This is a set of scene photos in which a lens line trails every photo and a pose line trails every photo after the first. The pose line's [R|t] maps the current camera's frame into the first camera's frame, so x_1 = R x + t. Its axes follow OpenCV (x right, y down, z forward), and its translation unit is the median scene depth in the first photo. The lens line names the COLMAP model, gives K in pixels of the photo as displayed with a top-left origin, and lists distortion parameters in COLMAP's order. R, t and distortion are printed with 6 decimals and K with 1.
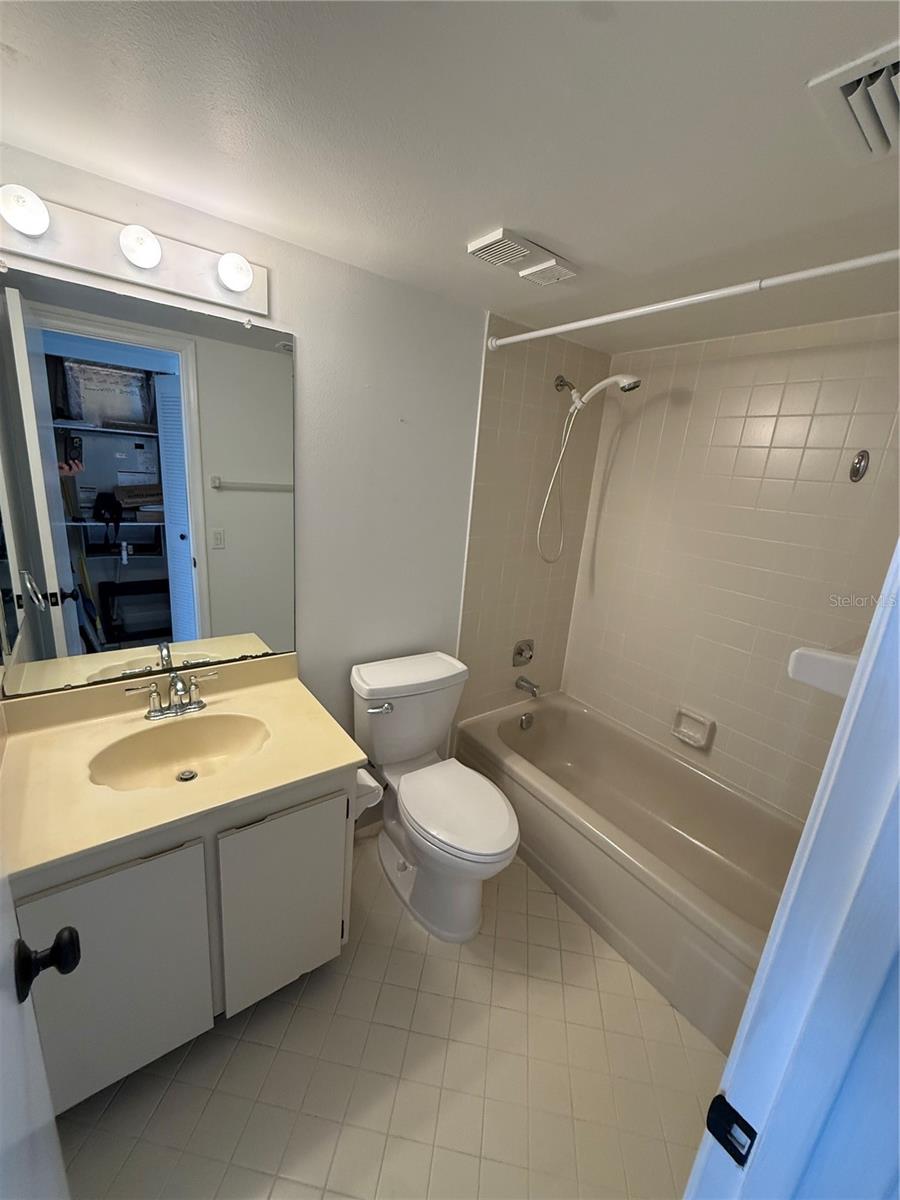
lens RADIAL K [[478.7, 0, 453.6], [0, 478.7, 594.2], [0, 0, 1]] dist [-0.000769, 0.000091]
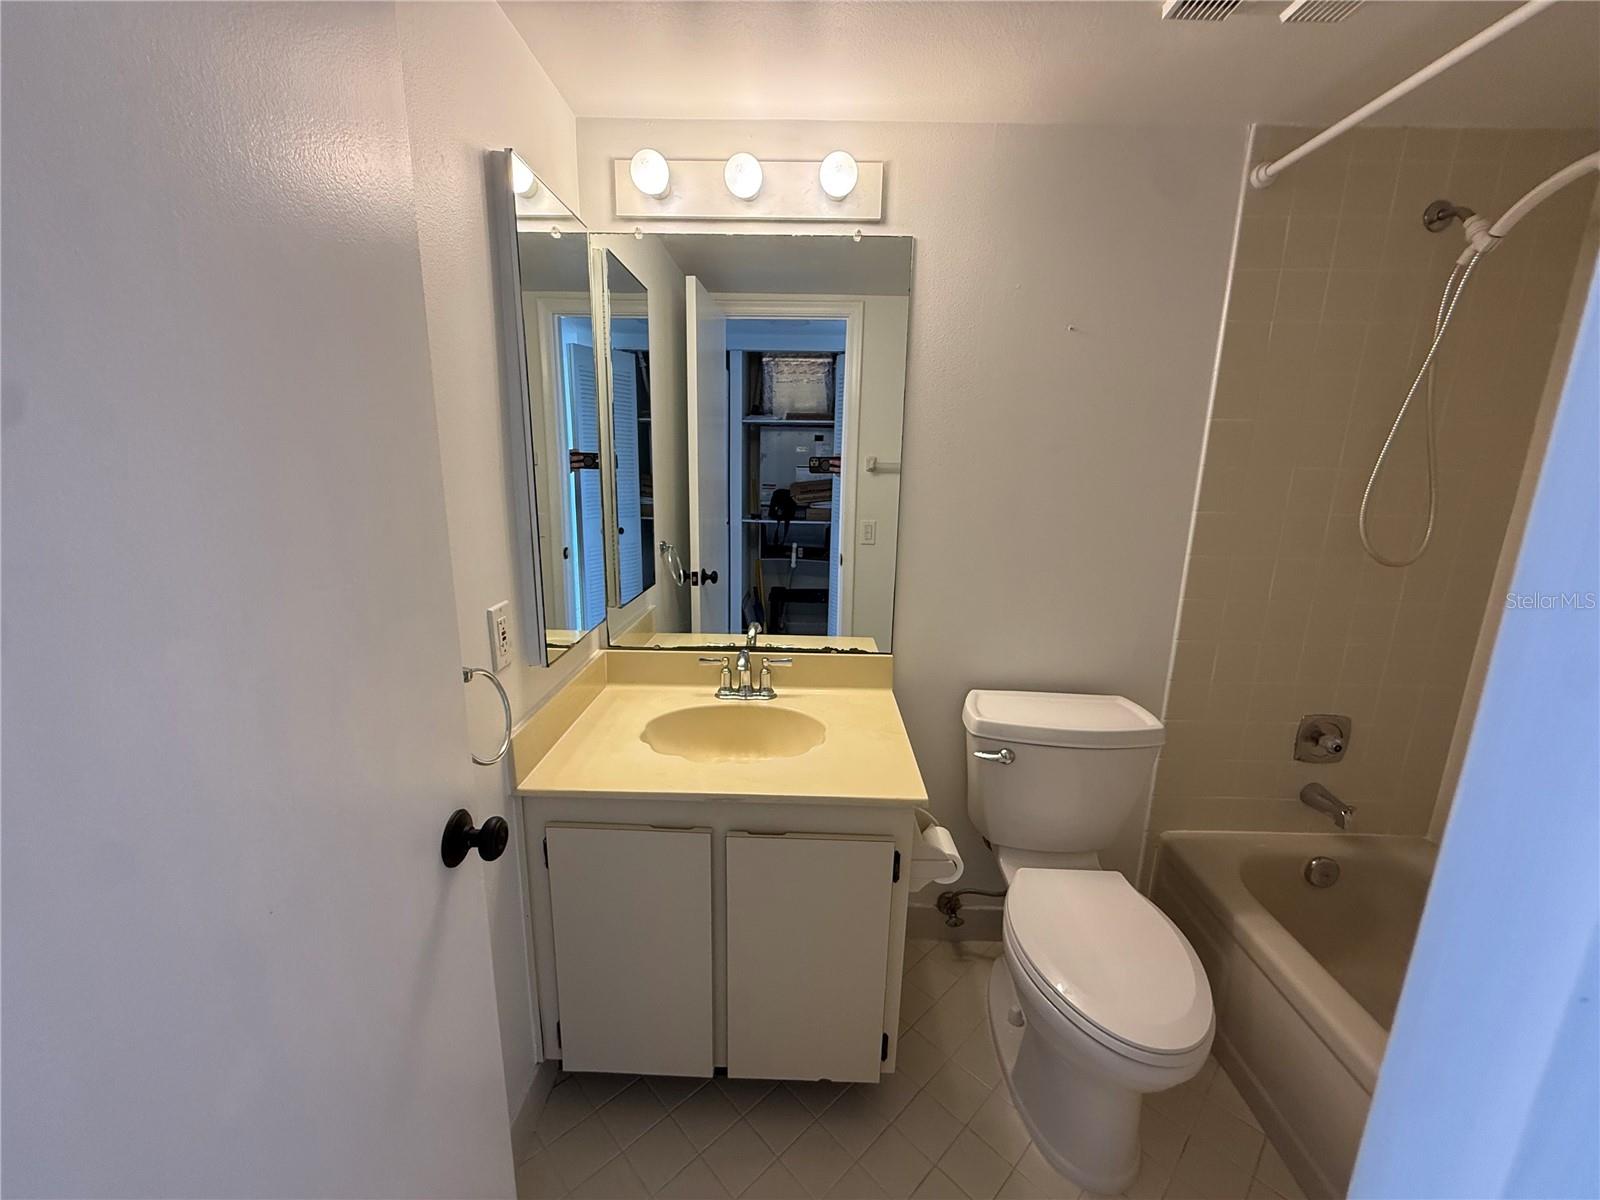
lens RADIAL K [[642.8, 0, 798.6], [0, 642.8, 595.1], [0, 0, 1]] dist [0.002271, 0.000383]
pose [[0.787916, 0.064226, -0.612424, 0.139855], [-0.111914, 0.992918, -0.039854, 0.070281], [0.605527, 0.099941, 0.789524, 0.085994]]
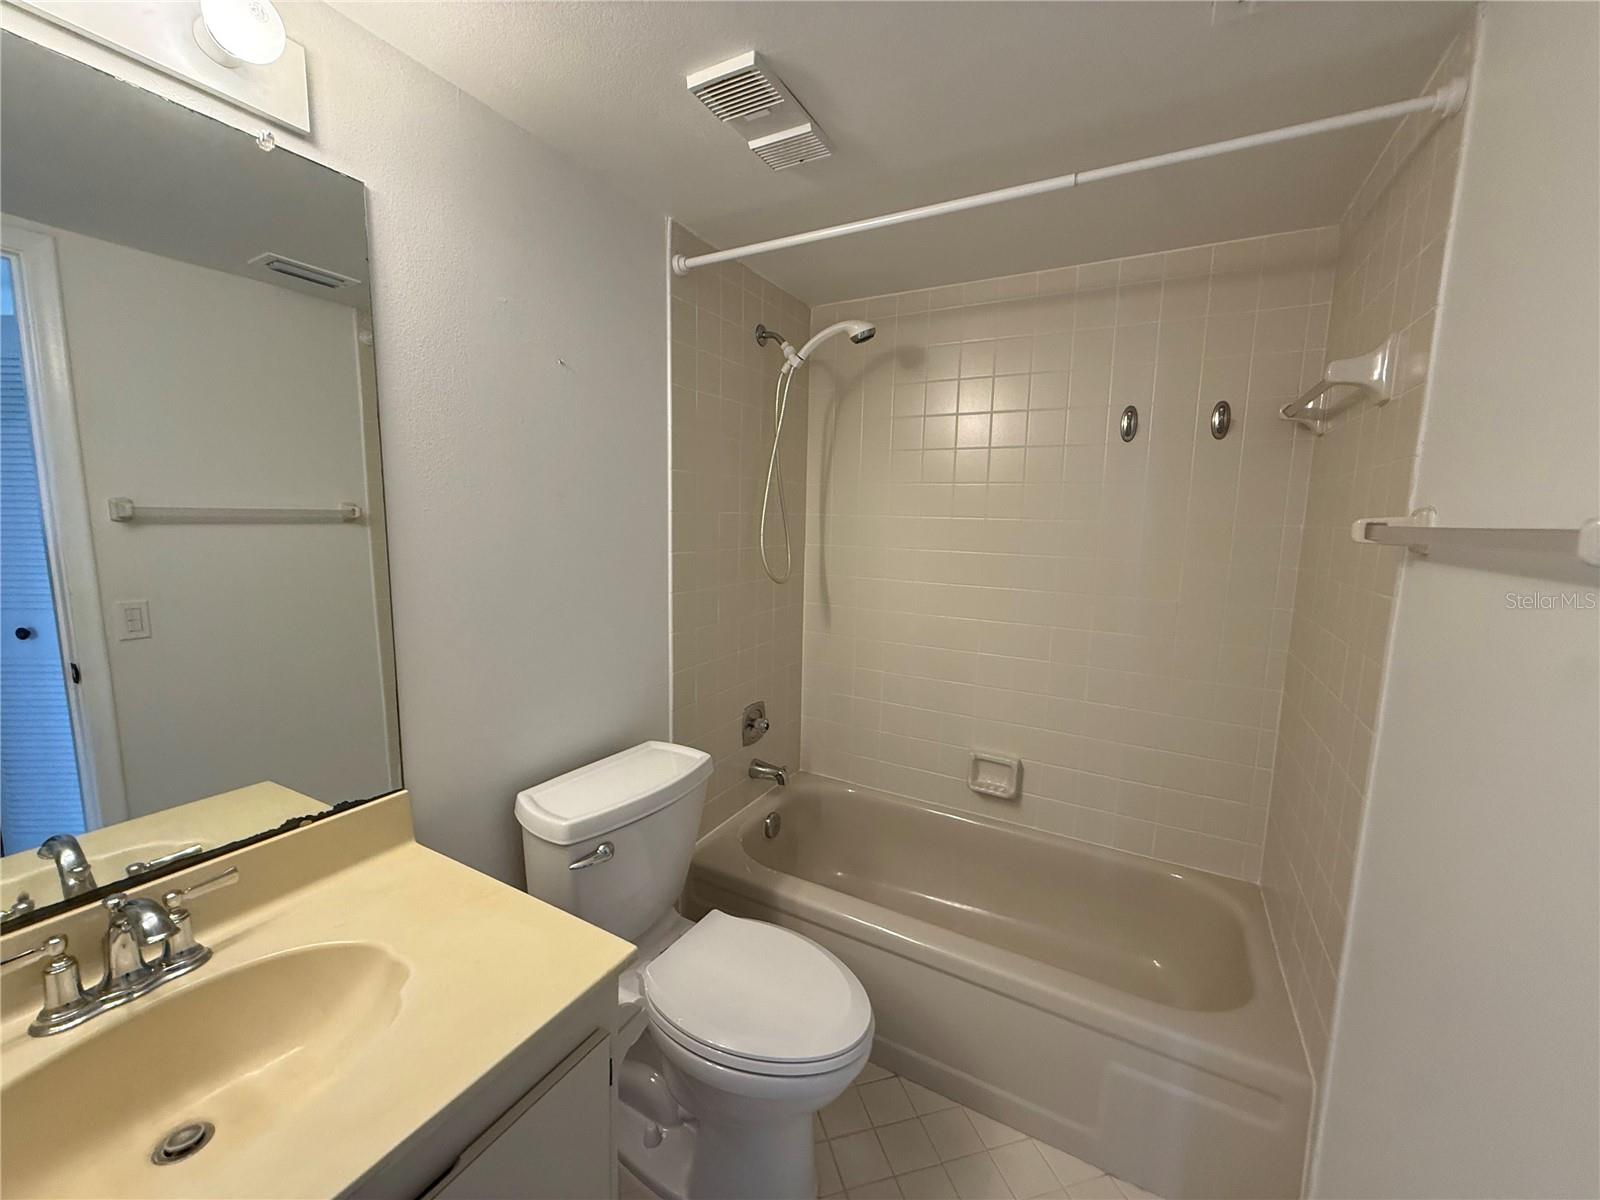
lens RADIAL K [[638.3, 0, 795.4], [0, 638.3, 594.8], [0, 0, 1]] dist [-0.000769, 0.000091]
pose [[0.912609, -0.113752, 0.392689, -0.162125], [0.156228, 0.984649, -0.077846, 0.028646], [-0.377806, 0.132392, 0.916371, 0.161043]]
